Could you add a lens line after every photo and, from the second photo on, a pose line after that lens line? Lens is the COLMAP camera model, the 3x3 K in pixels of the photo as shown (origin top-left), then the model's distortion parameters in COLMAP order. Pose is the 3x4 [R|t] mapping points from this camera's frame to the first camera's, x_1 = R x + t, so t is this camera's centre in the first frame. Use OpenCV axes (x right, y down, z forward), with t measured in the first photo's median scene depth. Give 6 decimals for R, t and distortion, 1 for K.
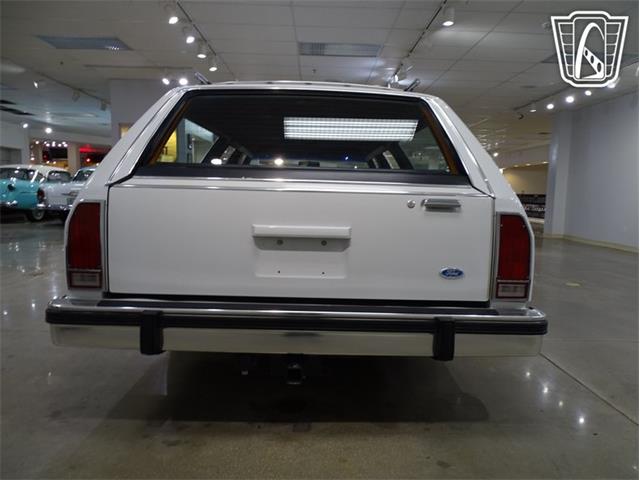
lens RADIAL K [[454.2, 0, 320.0], [0, 454.2, 240.0], [0, 0, 1]] dist [0.000022, 0.001080]
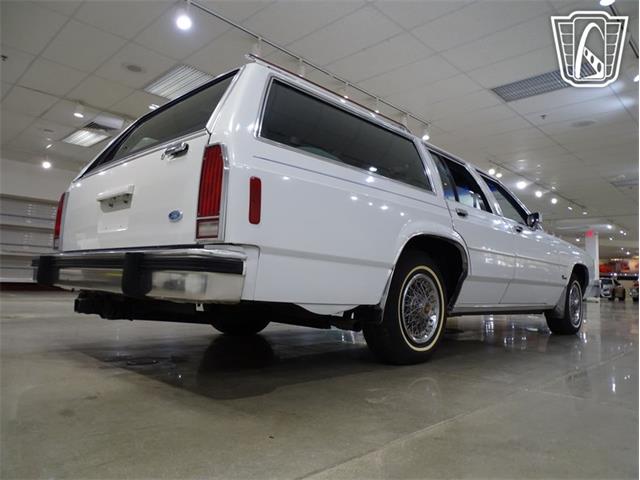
lens RADIAL K [[454.2, 0, 320.0], [0, 454.2, 240.0], [0, 0, 1]] dist [0.000022, 0.001080]
pose [[0.704037, -0.063766, -0.707295, 1.155975], [-0.096573, 0.978112, -0.184310, 0.263580], [0.703566, 0.198067, 0.682469, 0.547589]]
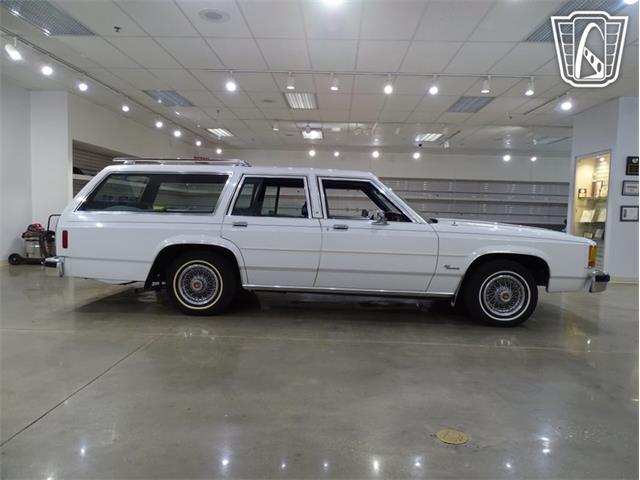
lens RADIAL K [[453.0, 0, 320.5], [0, 453.0, 238.4], [0, 0, 1]] dist [-0.002531, 0.001391]
pose [[-0.052850, 0.042082, -0.997715, 2.647513], [-0.135226, 0.989607, 0.048903, -0.242073], [0.989404, 0.137501, -0.046610, 2.393563]]
